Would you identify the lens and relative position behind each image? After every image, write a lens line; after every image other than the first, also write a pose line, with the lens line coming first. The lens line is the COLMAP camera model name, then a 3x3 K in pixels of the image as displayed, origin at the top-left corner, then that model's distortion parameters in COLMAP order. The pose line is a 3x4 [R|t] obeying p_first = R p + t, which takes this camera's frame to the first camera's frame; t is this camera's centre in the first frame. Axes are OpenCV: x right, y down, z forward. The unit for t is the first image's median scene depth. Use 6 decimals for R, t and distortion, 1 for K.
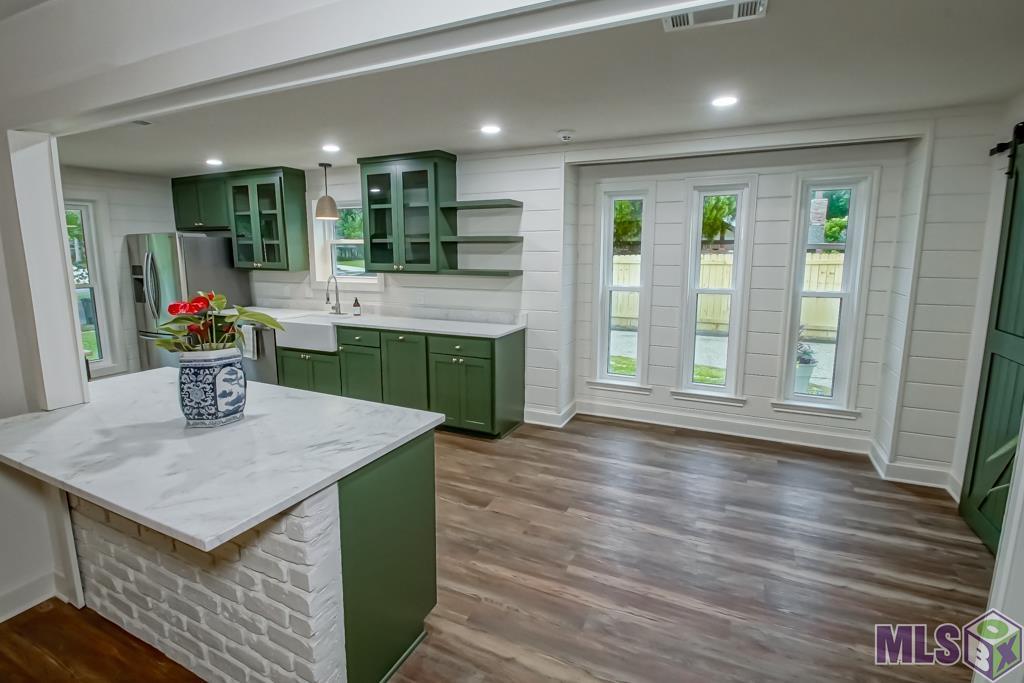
lens RADIAL K [[486.0, 0, 502.4], [0, 486.0, 335.5], [0, 0, 1]] dist [0.002551, -0.019242]
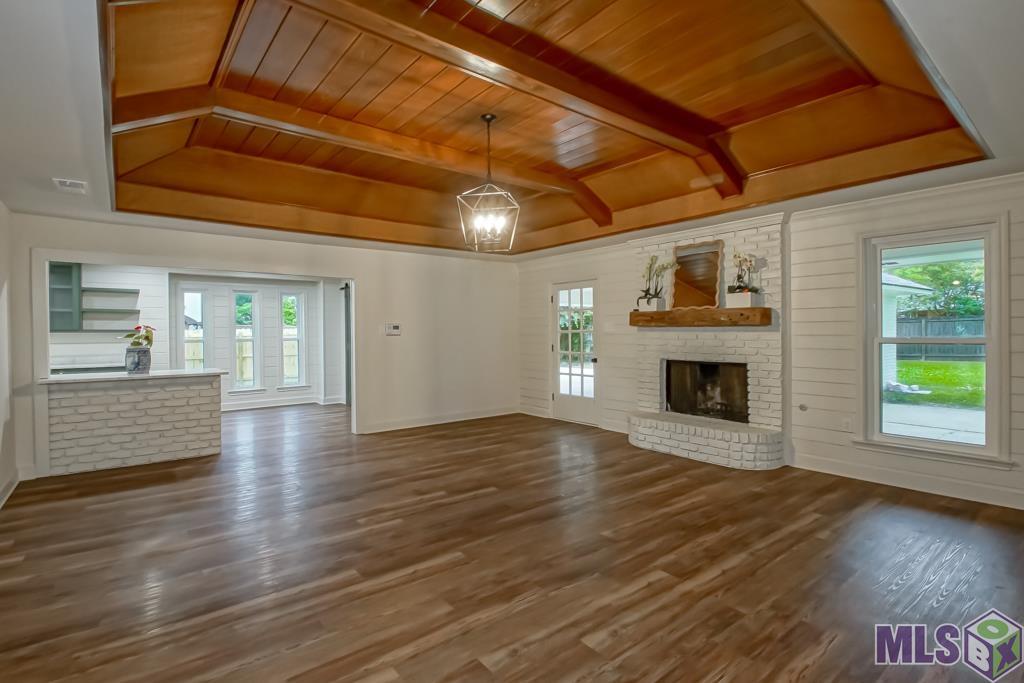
lens RADIAL K [[511.9, 0, 512.0], [0, 511.9, 341.5], [0, 0, 1]] dist [0.000001, -0.023348]
pose [[0.417481, -0.020829, 0.908447, -0.982019], [0.164688, 0.984915, -0.053101, 0.205915], [-0.893637, 0.171779, 0.414613, -0.852466]]
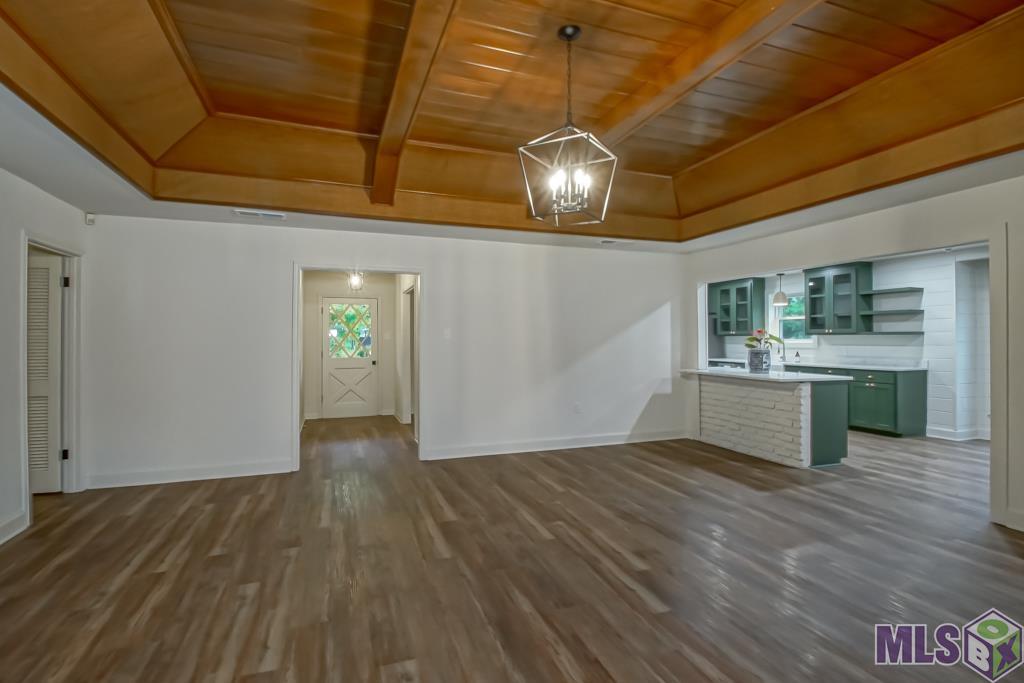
lens RADIAL K [[486.0, 0, 502.4], [0, 486.0, 335.5], [0, 0, 1]] dist [0.002551, -0.019242]
pose [[0.706855, -0.006784, -0.707326, 0.167346], [-0.118152, 0.984774, -0.127518, 0.215778], [0.697421, 0.173709, 0.695291, -0.920580]]
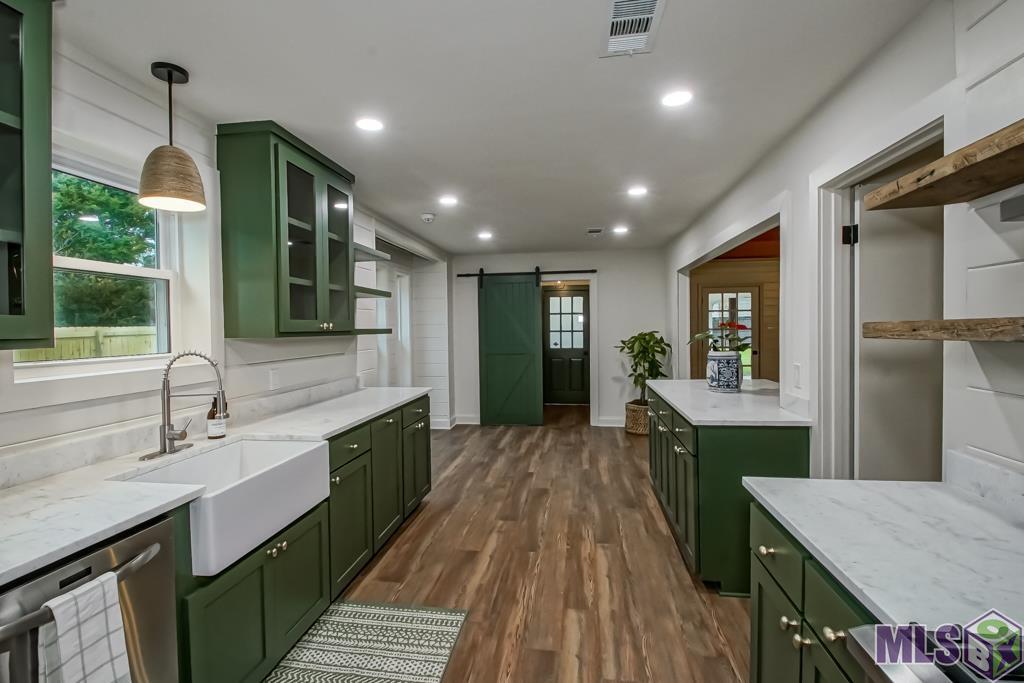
lens RADIAL K [[495.1, 0, 501.4], [0, 495.1, 339.4], [0, 0, 1]] dist [0.024618, -0.019834]
pose [[-0.301365, -0.022733, 0.953238, -0.888892], [0.163548, 0.983668, 0.075164, -0.131849], [-0.939378, 0.178552, -0.292725, 0.969138]]
